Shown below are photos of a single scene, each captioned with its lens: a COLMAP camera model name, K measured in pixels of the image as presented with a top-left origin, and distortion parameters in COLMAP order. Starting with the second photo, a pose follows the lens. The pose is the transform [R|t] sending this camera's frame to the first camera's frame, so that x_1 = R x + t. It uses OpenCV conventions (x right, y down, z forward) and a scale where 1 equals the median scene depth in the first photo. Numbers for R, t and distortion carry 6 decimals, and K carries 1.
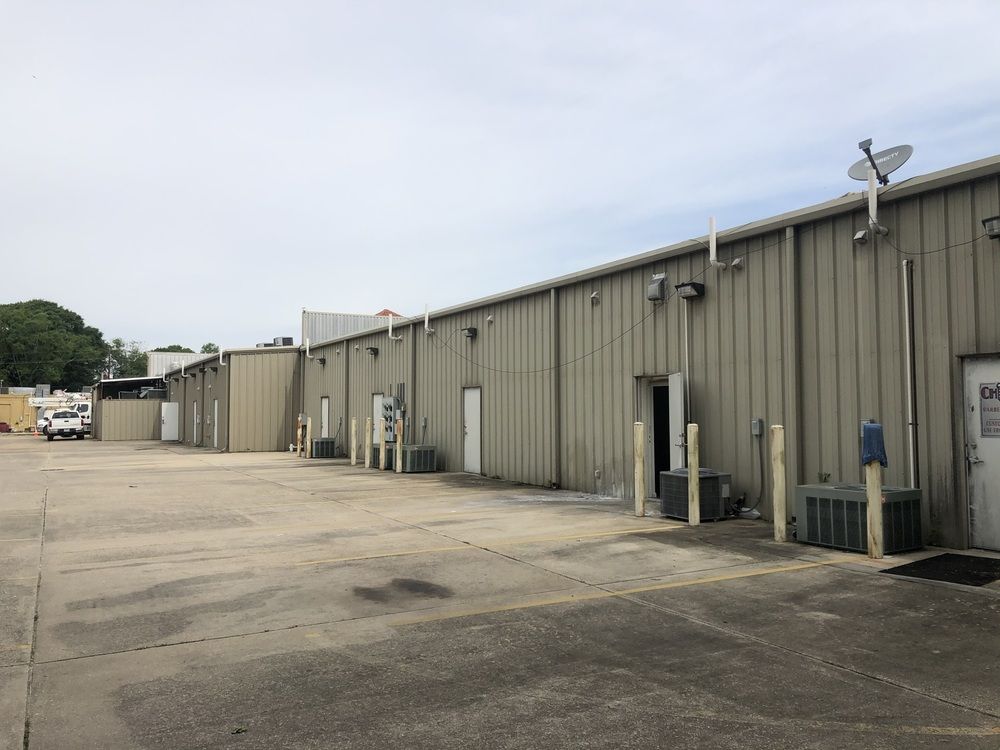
lens RADIAL K [[789.7, 0, 500.0], [0, 789.7, 375.0], [0, 0, 1]] dist [-0.002649, -0.006949]
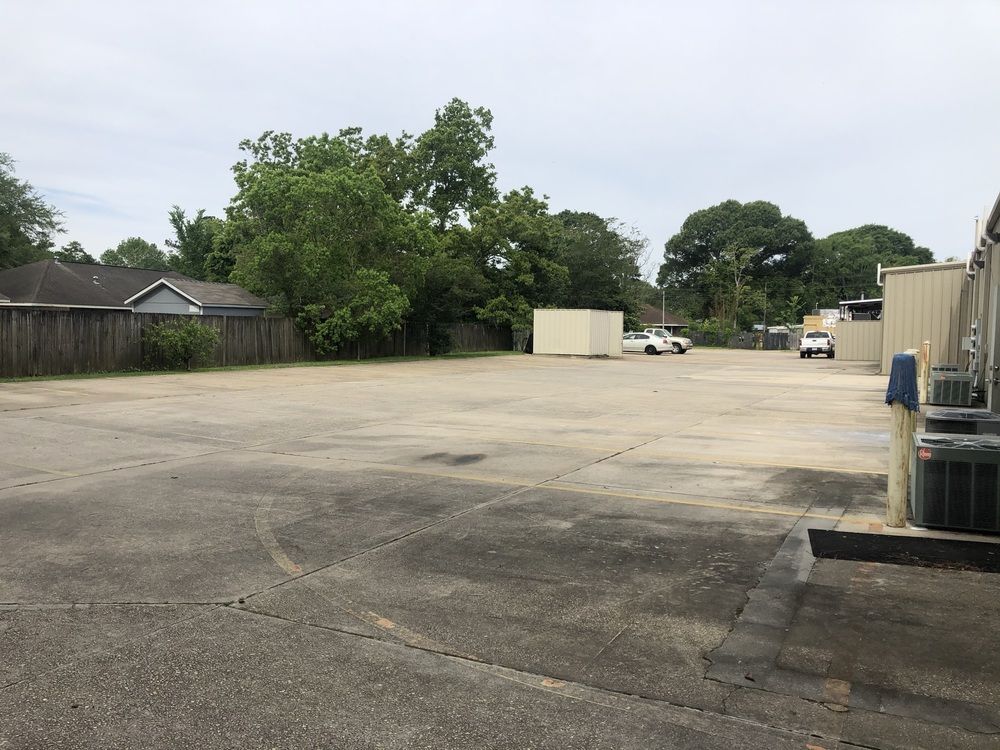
lens RADIAL K [[789.7, 0, 500.0], [0, 789.7, 375.0], [0, 0, 1]] dist [-0.002649, -0.006949]
pose [[0.572622, 0.053071, -0.818100, 1.535376], [0.028564, 0.996005, 0.084605, 0.029933], [0.819322, -0.071814, 0.568818, 0.461949]]
